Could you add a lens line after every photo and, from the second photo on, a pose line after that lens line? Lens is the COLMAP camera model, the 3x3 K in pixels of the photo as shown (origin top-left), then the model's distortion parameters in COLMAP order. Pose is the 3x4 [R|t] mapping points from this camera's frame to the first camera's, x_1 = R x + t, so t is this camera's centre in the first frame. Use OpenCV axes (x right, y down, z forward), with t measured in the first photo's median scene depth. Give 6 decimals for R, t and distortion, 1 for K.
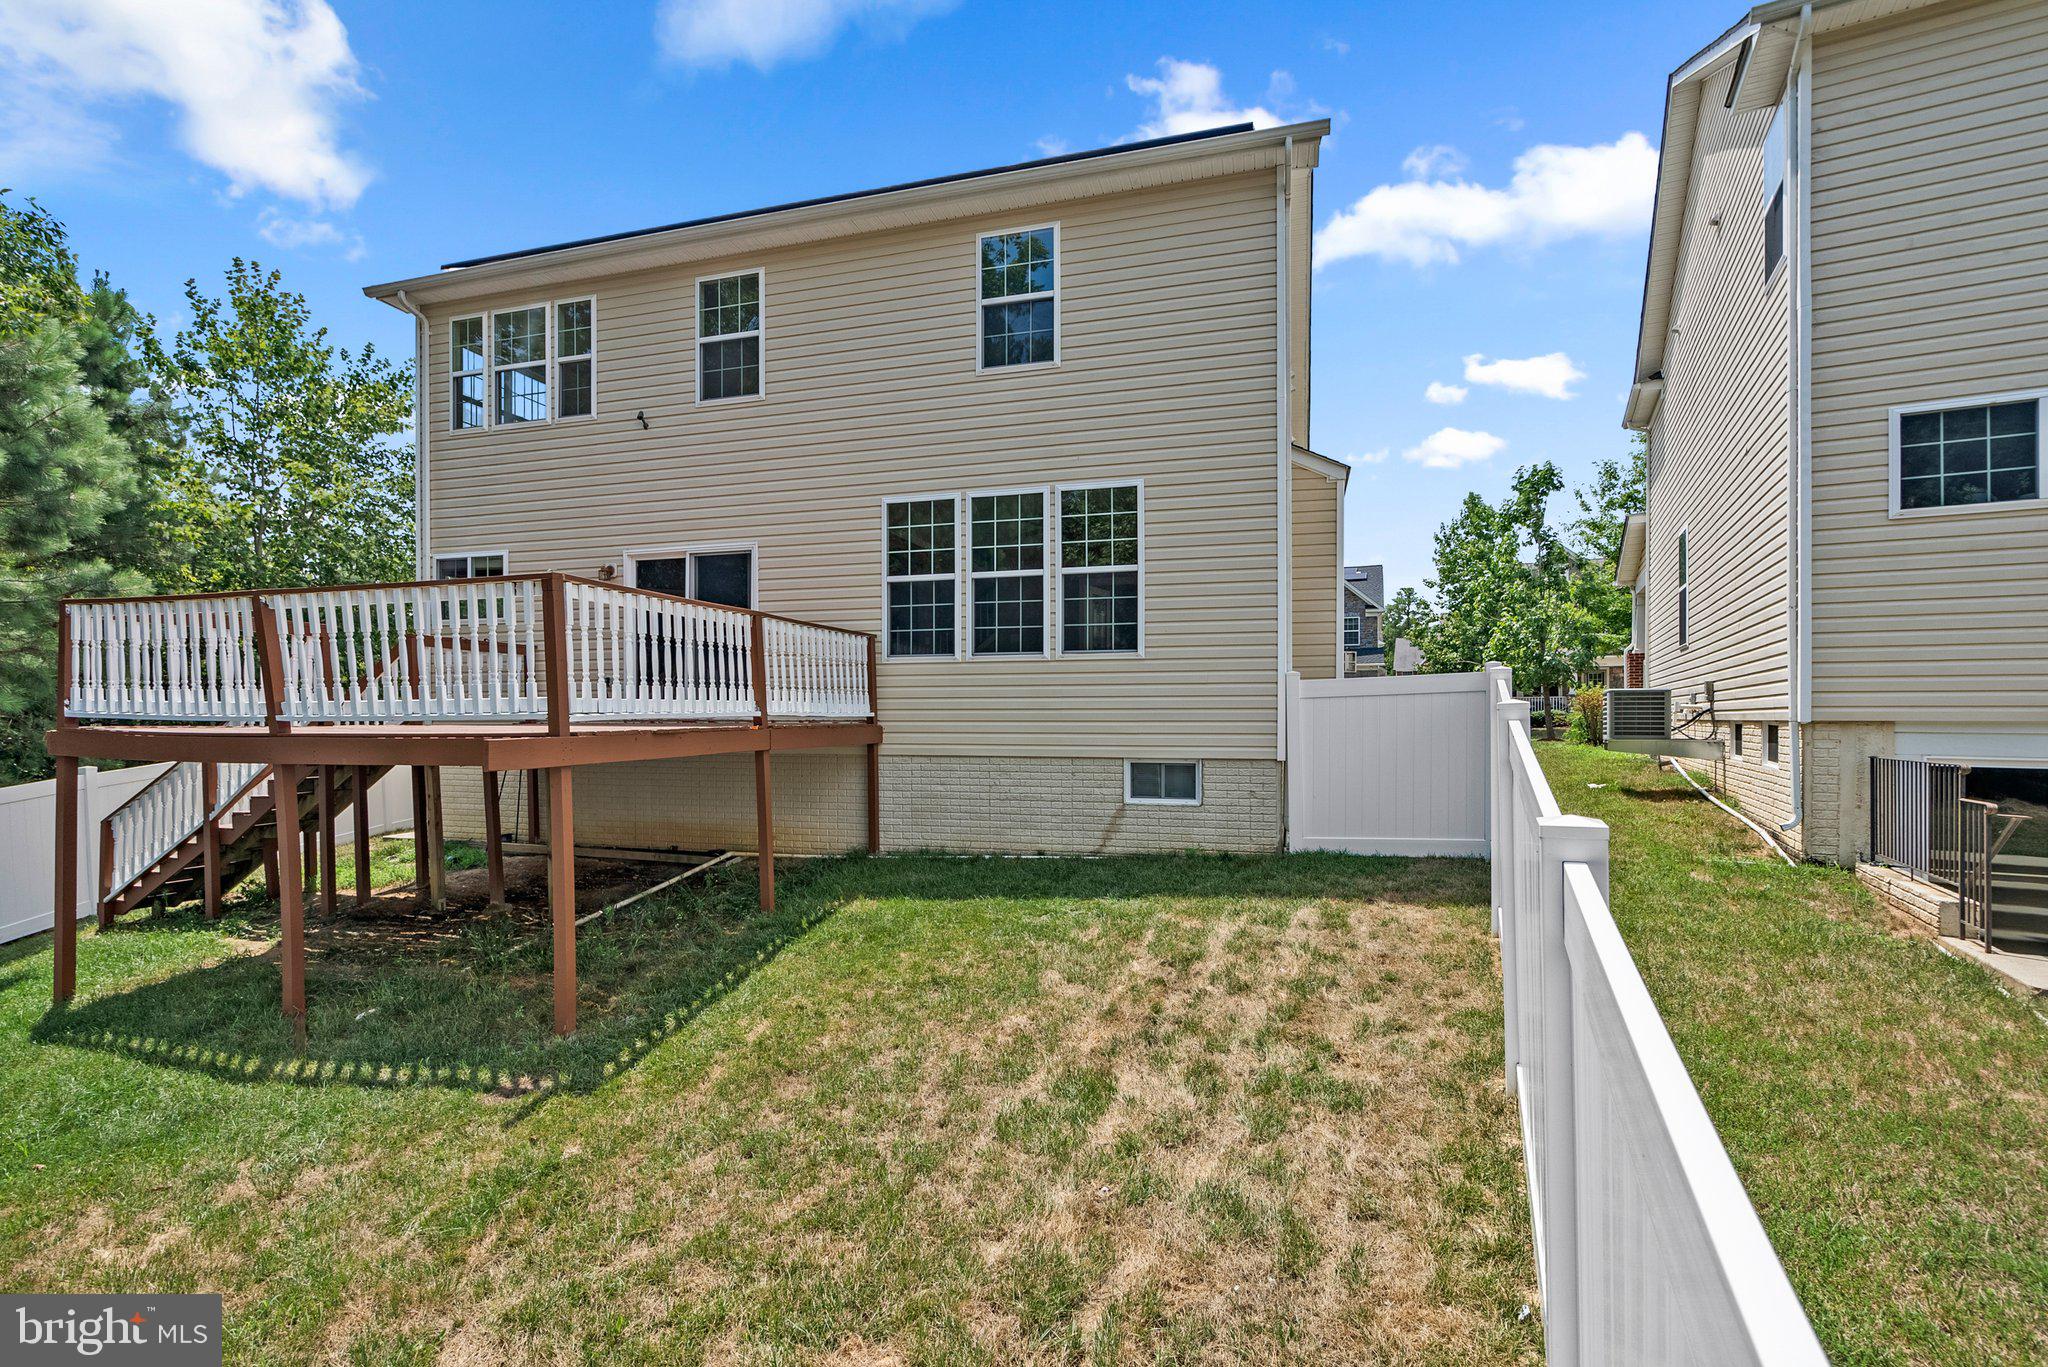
lens RADIAL K [[1062.6, 0, 948.7], [0, 1062.6, 724.5], [0, 0, 1]] dist [-0.007017, 0.000931]
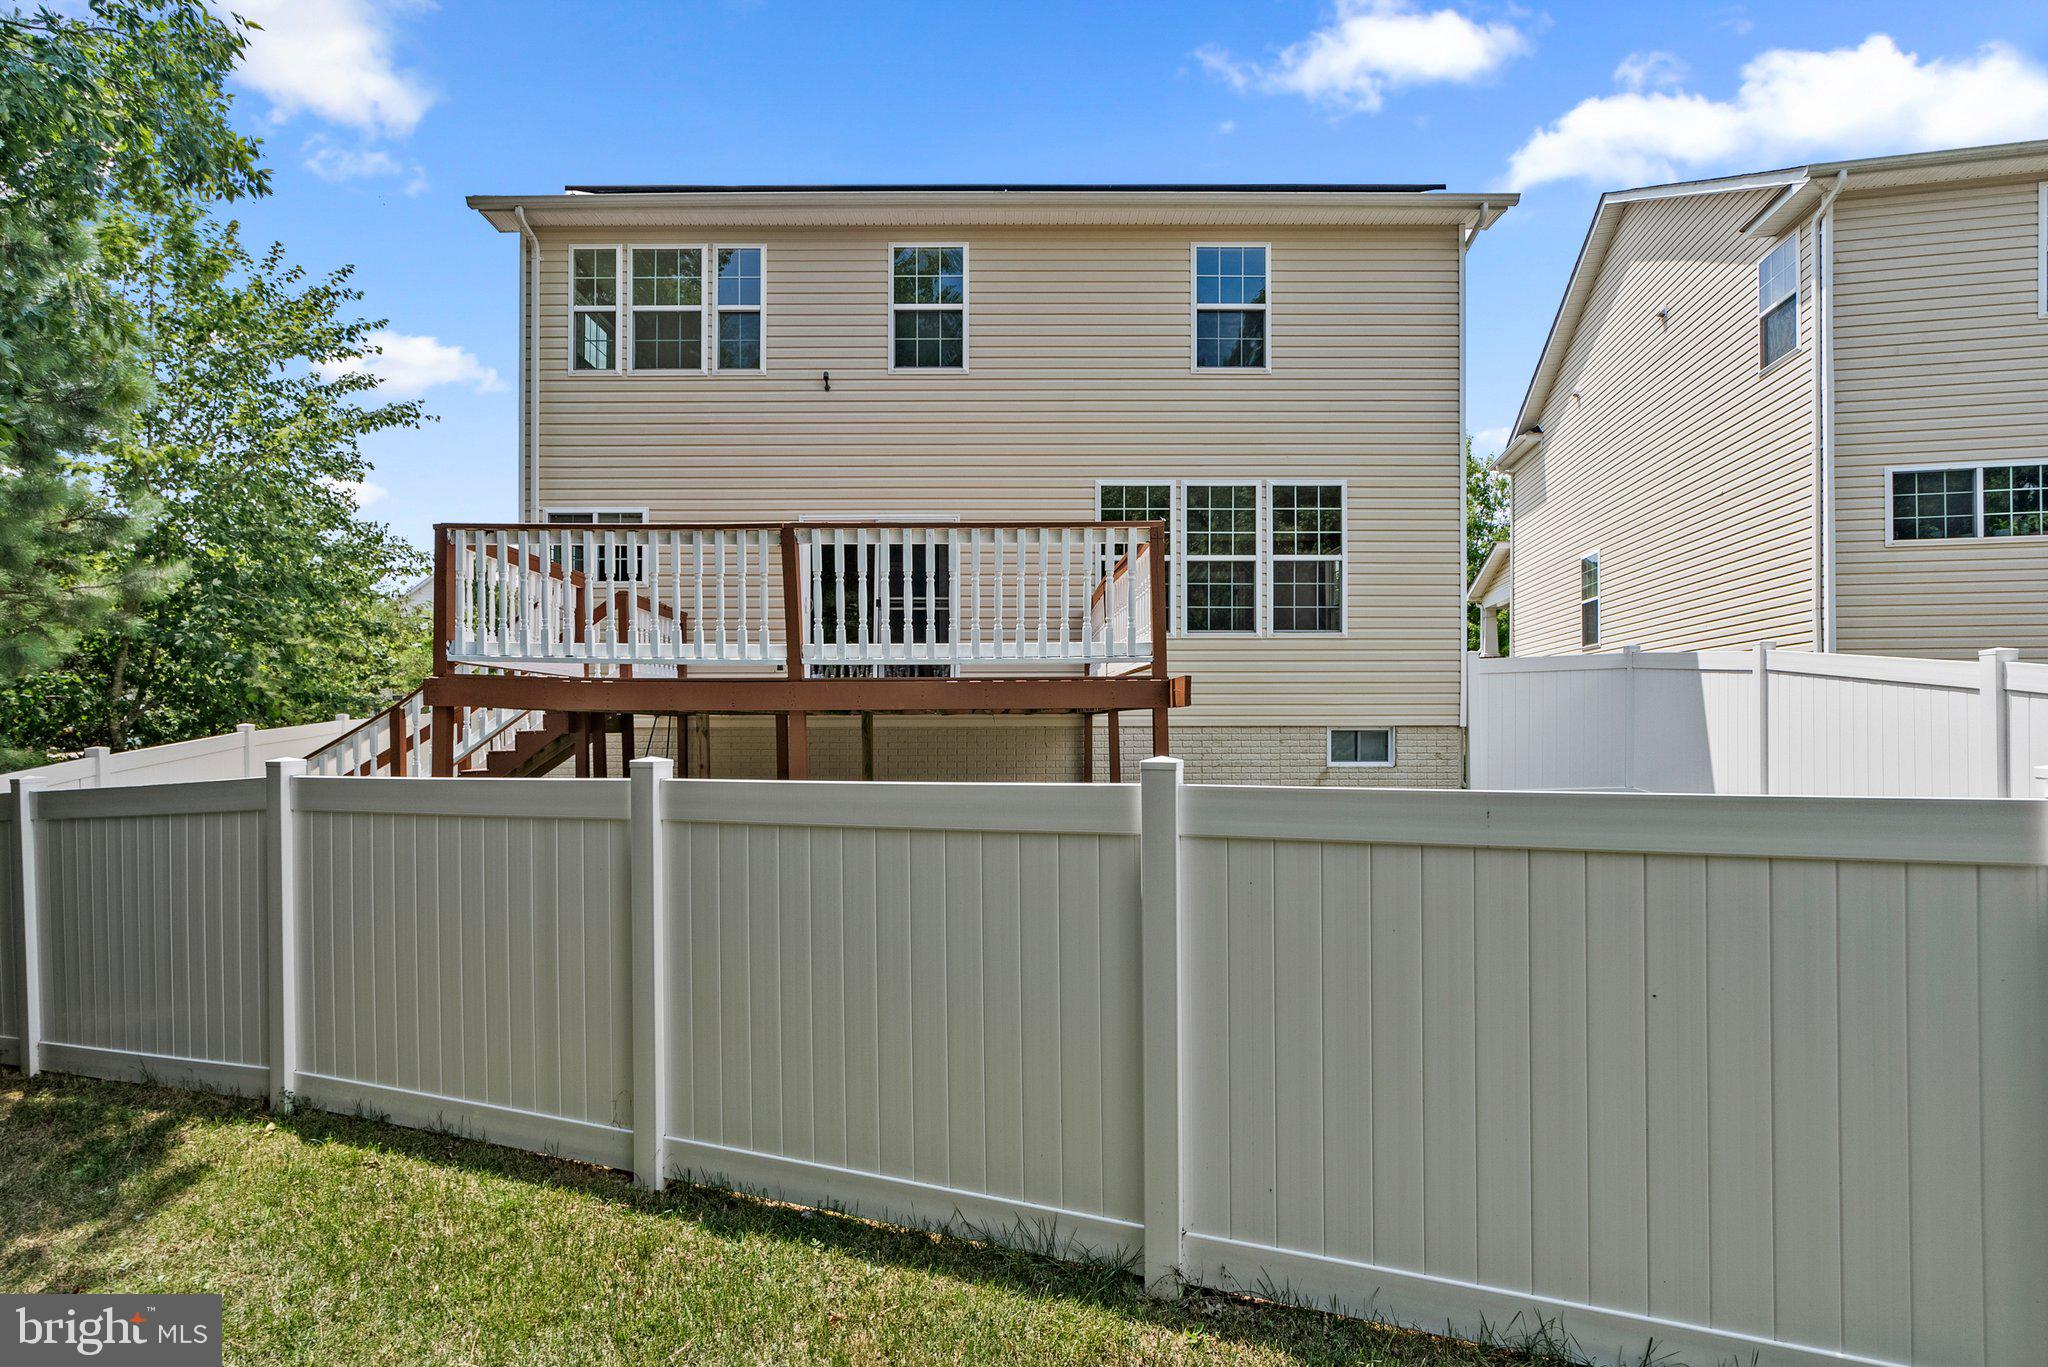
lens RADIAL K [[951.9, 0, 1021.7], [0, 951.9, 684.6], [0, 0, 1]] dist [-0.005457, 0.001219]
pose [[0.944759, 0.001452, 0.327762, -0.450901], [0.003729, 0.999878, -0.015180, 0.001227], [-0.327744, 0.015564, 0.944638, 0.149301]]
